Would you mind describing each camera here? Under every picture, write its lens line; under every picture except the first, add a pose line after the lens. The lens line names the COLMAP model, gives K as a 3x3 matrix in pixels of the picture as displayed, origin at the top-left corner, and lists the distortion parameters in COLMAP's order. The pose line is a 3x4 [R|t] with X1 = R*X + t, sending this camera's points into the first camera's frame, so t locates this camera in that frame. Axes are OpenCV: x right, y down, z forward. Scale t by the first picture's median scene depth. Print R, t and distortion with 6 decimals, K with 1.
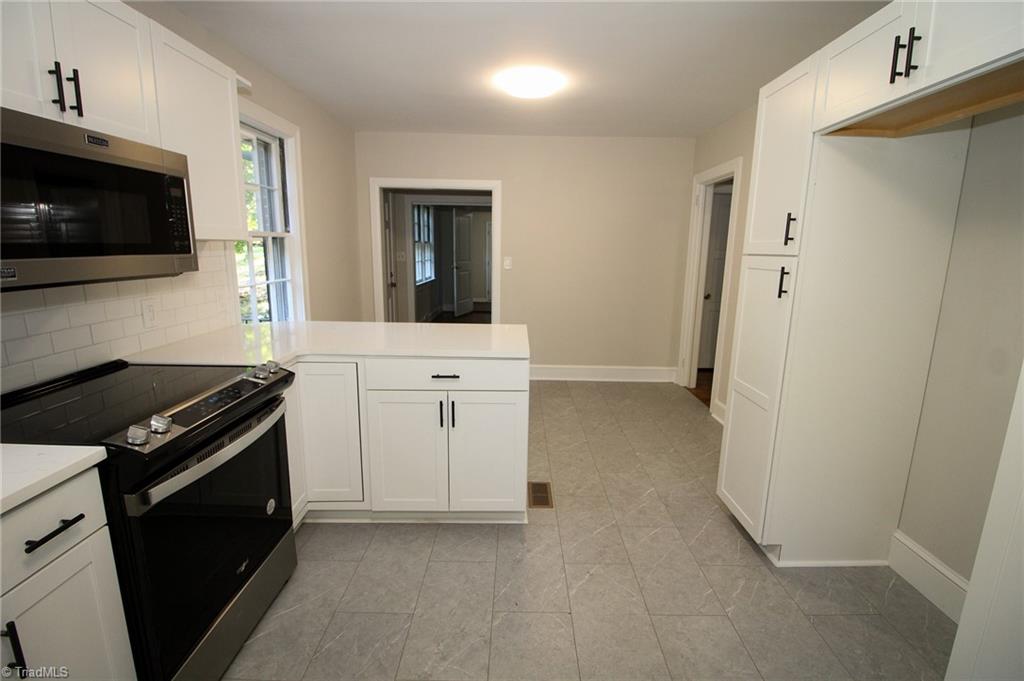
lens RADIAL K [[470.6, 0, 512.0], [0, 470.6, 340.5], [0, 0, 1]] dist [-0.002529, -0.000576]
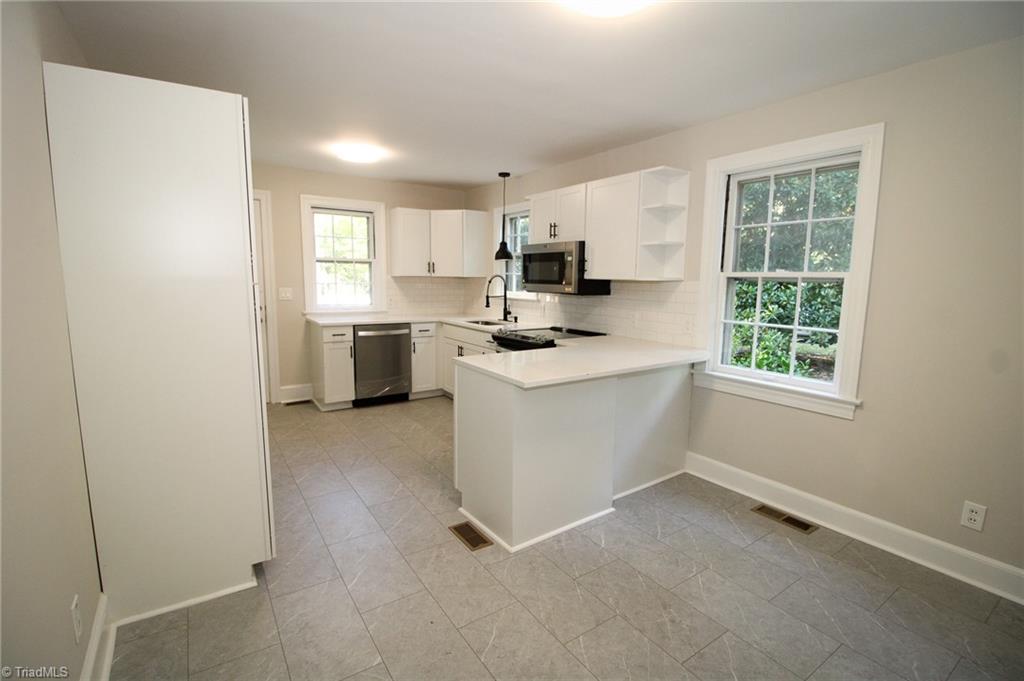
lens RADIAL K [[470.6, 0, 512.0], [0, 470.6, 340.5], [0, 0, 1]] dist [-0.002529, -0.000576]
pose [[-0.822016, 0.054350, -0.566865, 0.497582], [-0.134697, 0.948631, 0.286278, -0.324970], [0.553305, 0.311680, -0.772469, 1.622940]]
